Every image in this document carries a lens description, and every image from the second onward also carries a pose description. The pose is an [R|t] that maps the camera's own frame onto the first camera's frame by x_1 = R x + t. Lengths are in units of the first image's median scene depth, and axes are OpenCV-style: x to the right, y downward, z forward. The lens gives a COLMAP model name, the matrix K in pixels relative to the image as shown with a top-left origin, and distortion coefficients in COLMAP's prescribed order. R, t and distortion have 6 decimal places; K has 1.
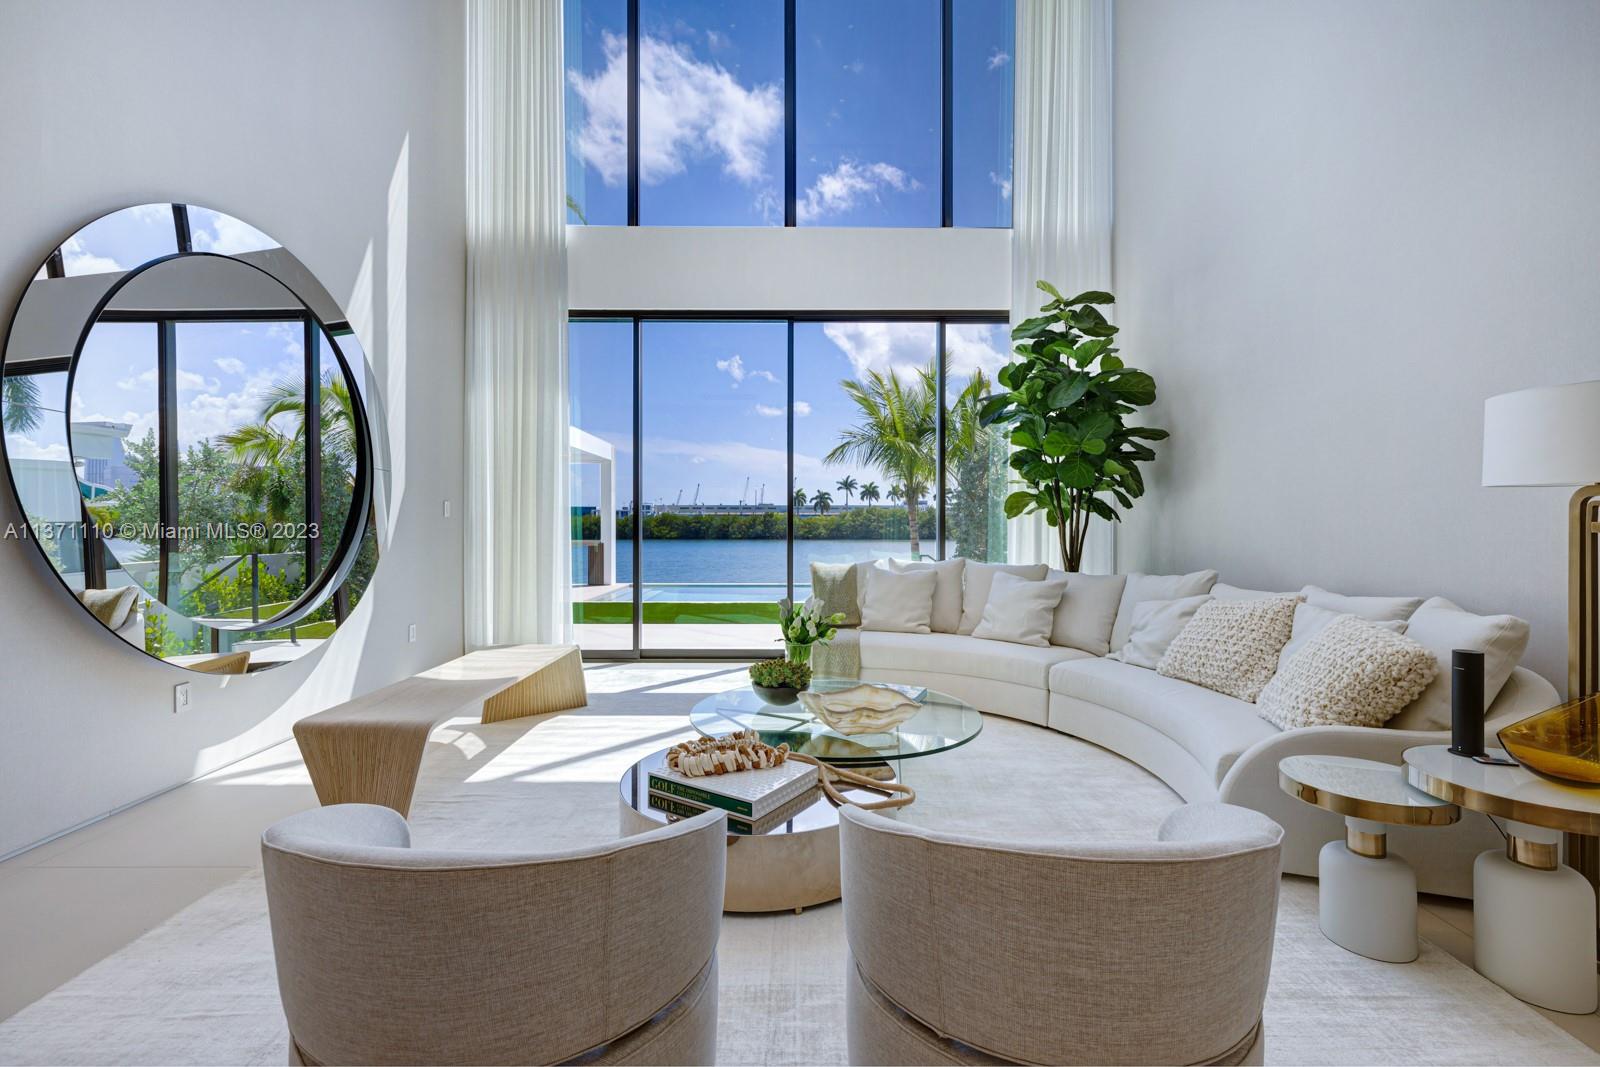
lens RADIAL K [[697.5, 0, 798.2], [0, 697.5, 525.8], [0, 0, 1]] dist [0.004581, 0.000973]
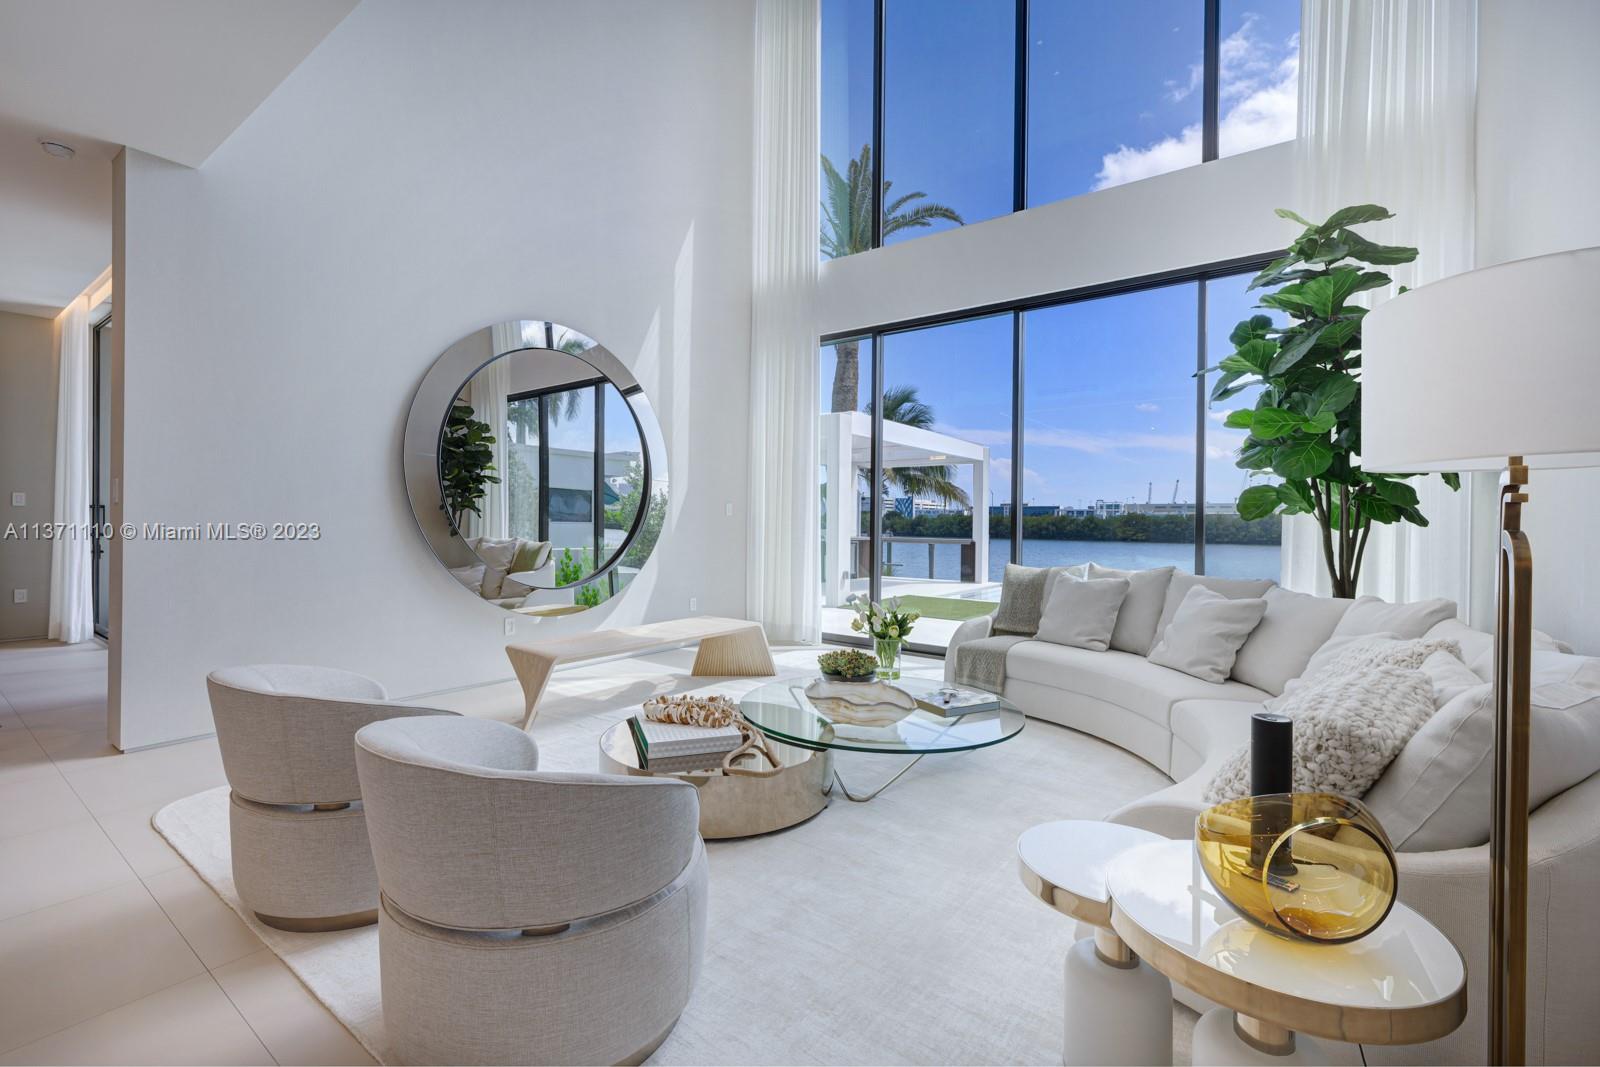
lens RADIAL K [[697.5, 0, 798.2], [0, 697.5, 525.8], [0, 0, 1]] dist [0.004581, 0.000973]
pose [[0.797109, 0.012439, -0.603708, 0.450272], [-0.011759, 0.999918, 0.005076, -0.002548], [0.603721, 0.003053, 0.797189, 0.081090]]
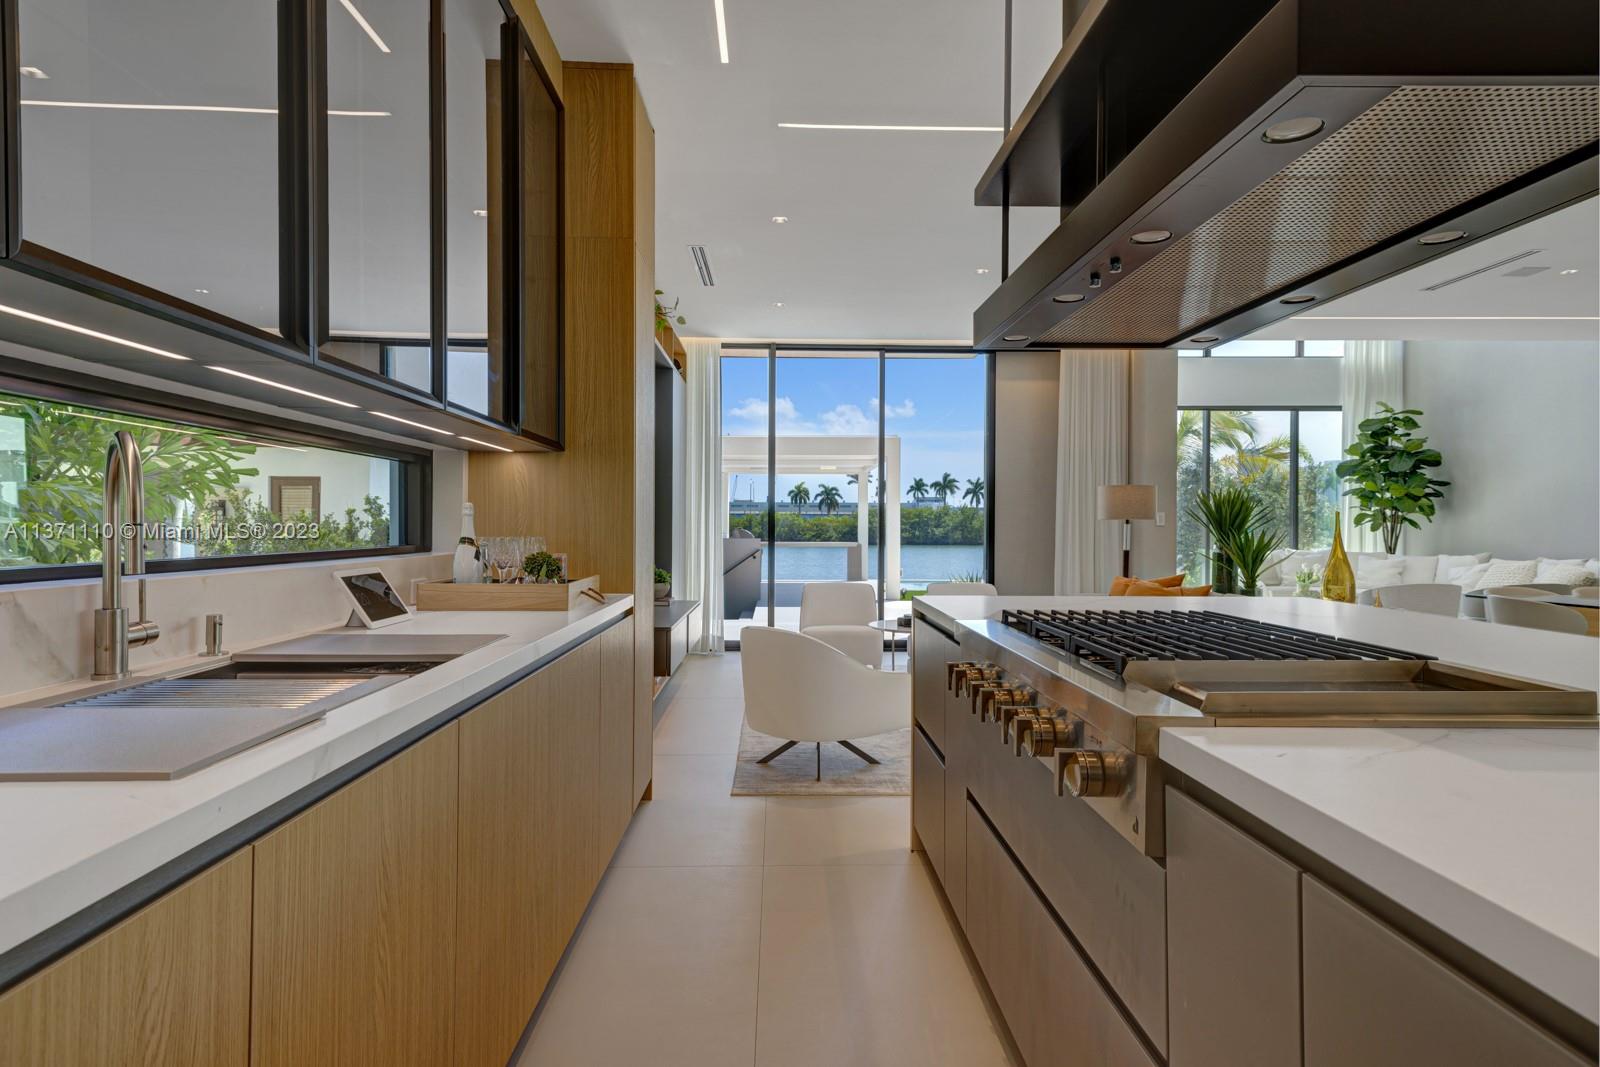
lens RADIAL K [[879.3, 0, 775.6], [0, 879.3, 528.1], [0, 0, 1]] dist [0.003838, 0.000929]
pose [[0.999995, 0.002467, 0.002202, -1.431207], [-0.002468, 0.999997, 0.000708, -0.007681], [-0.002201, -0.000714, 0.999997, -1.524862]]
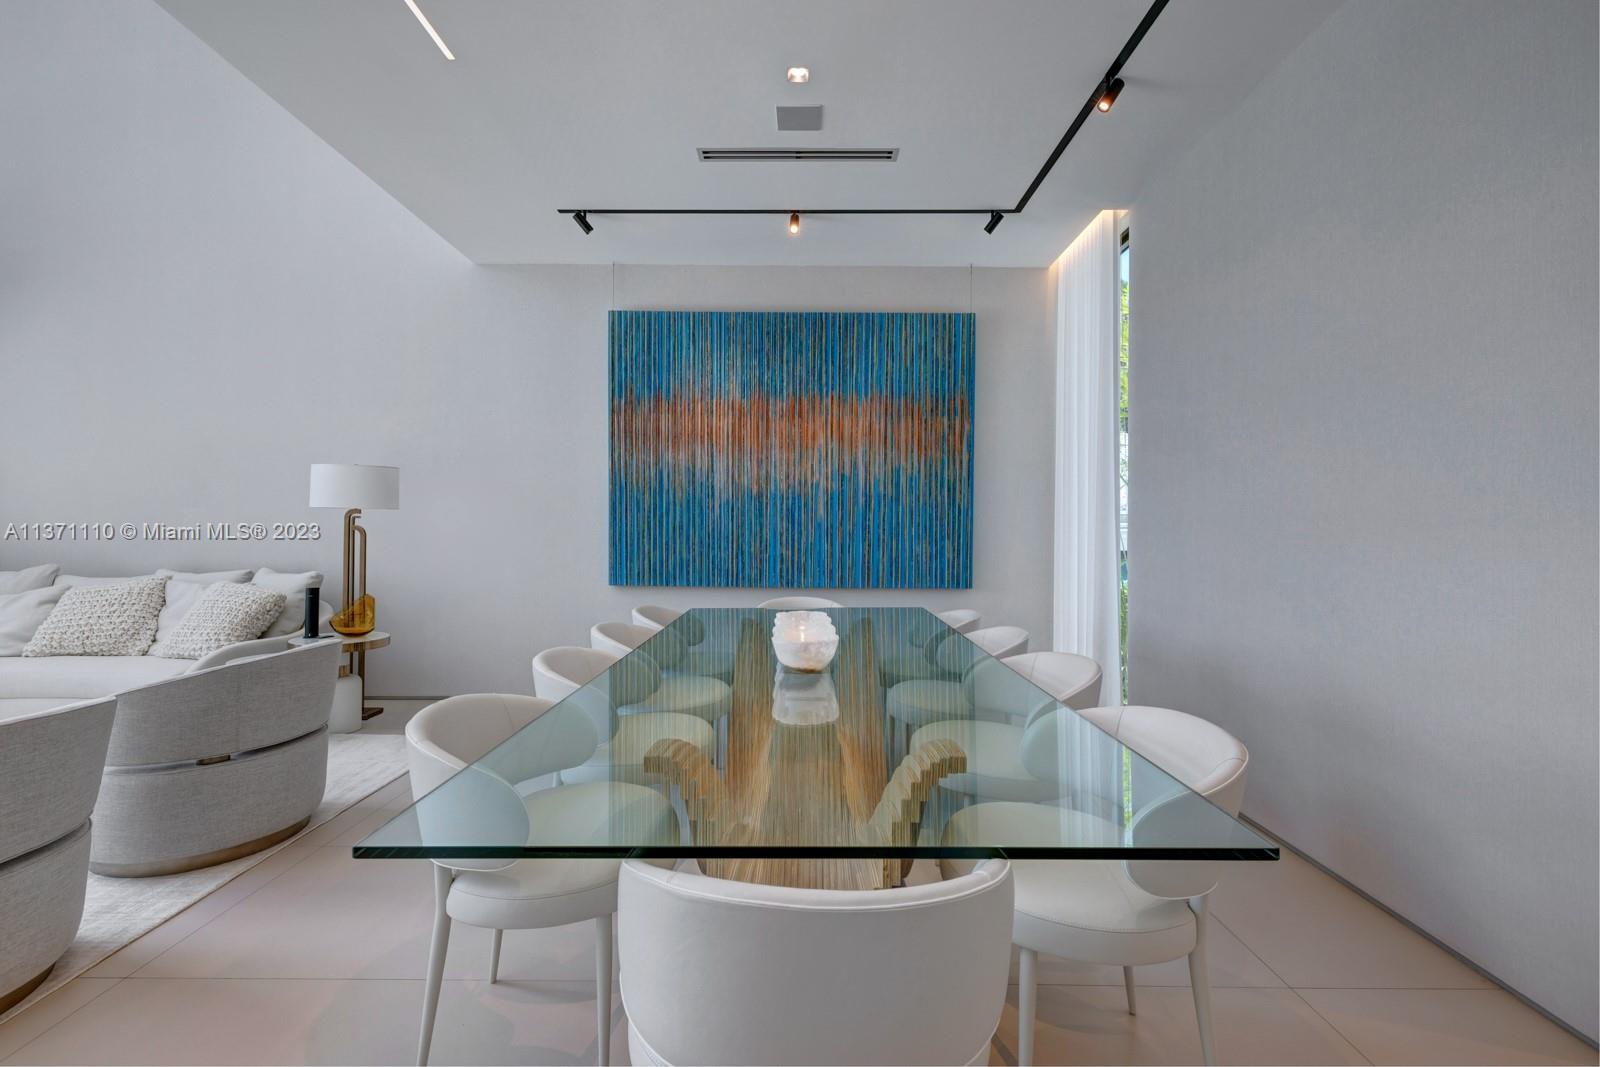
lens RADIAL K [[697.5, 0, 798.2], [0, 697.5, 525.8], [0, 0, 1]] dist [0.004581, 0.000973]
pose [[-0.000294, 0.004971, 0.999988, -0.486951], [-0.004761, 0.999976, -0.004972, 0.000432], [-0.999989, -0.004762, -0.000270, -0.189472]]
